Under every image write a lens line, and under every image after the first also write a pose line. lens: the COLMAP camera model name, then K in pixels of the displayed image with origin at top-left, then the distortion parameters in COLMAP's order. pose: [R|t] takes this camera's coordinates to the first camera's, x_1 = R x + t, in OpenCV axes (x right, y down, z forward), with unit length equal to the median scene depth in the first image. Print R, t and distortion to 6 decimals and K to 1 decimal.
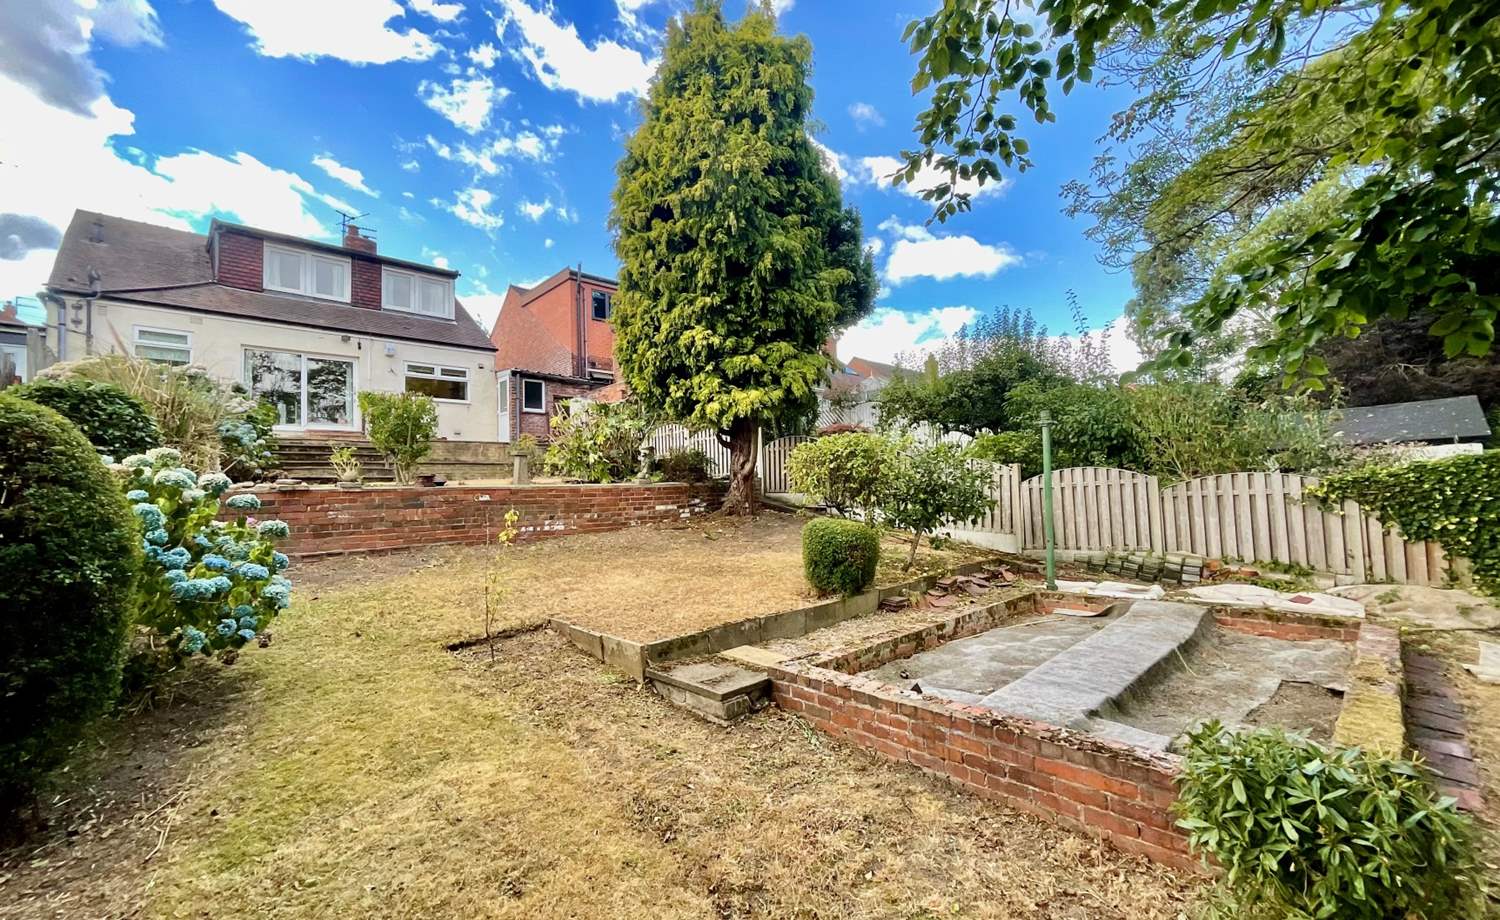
lens RADIAL K [[617.8, 0, 757.4], [0, 617.8, 461.0], [0, 0, 1]] dist [0.000133, 0.000934]
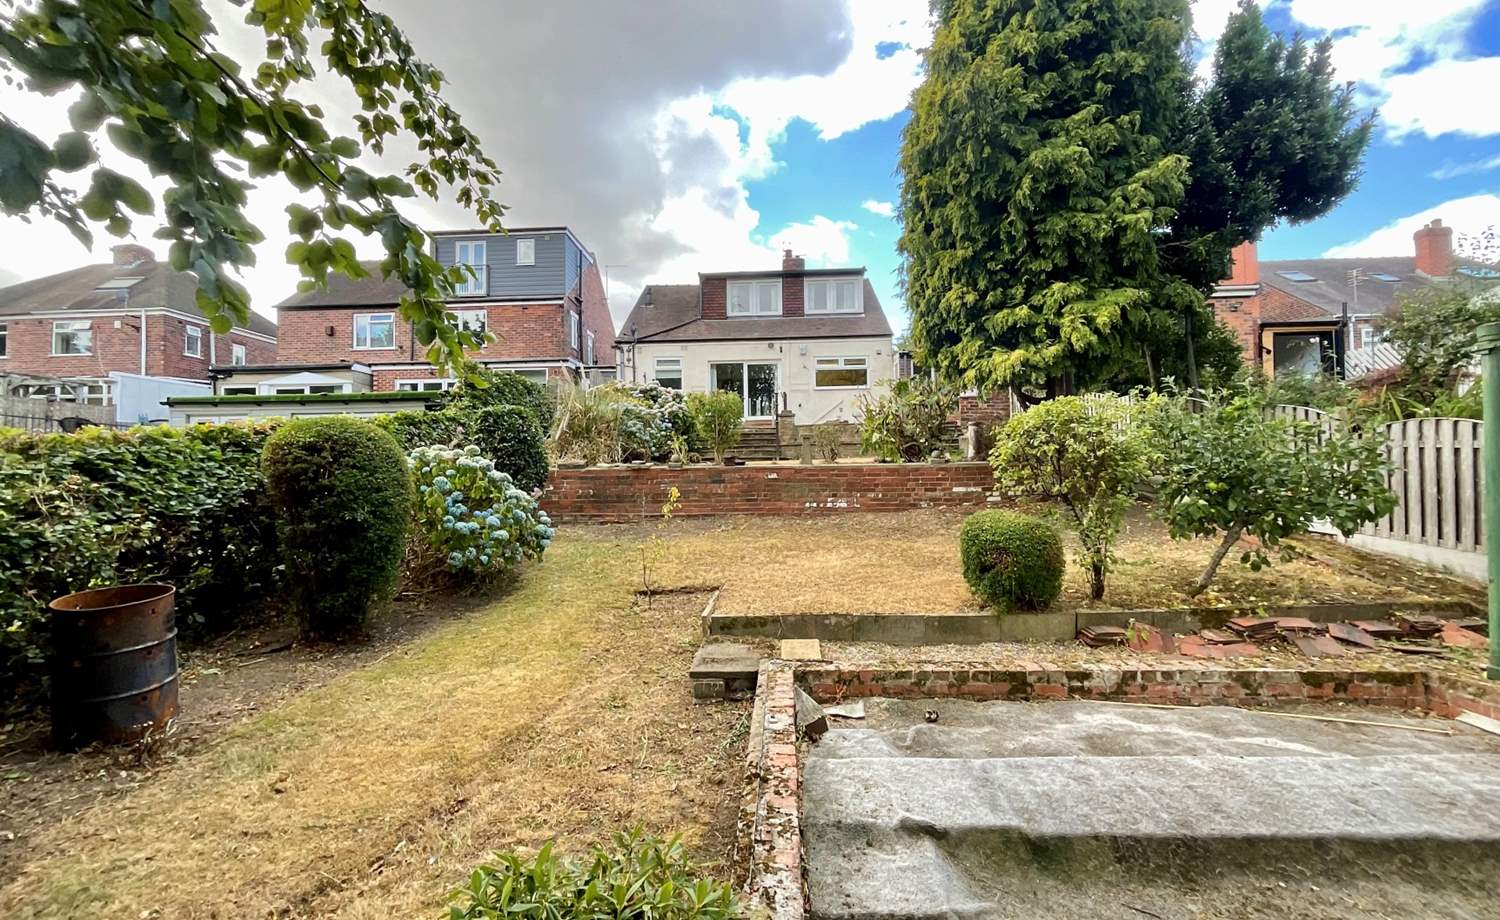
lens RADIAL K [[617.8, 0, 741.3], [0, 617.8, 460.1], [0, 0, 1]] dist [0.000133, 0.000934]
pose [[0.679910, -0.001918, -0.733293, 0.340370], [0.030079, 0.999228, 0.025276, -0.000326], [0.732679, -0.039242, 0.679443, 0.166658]]
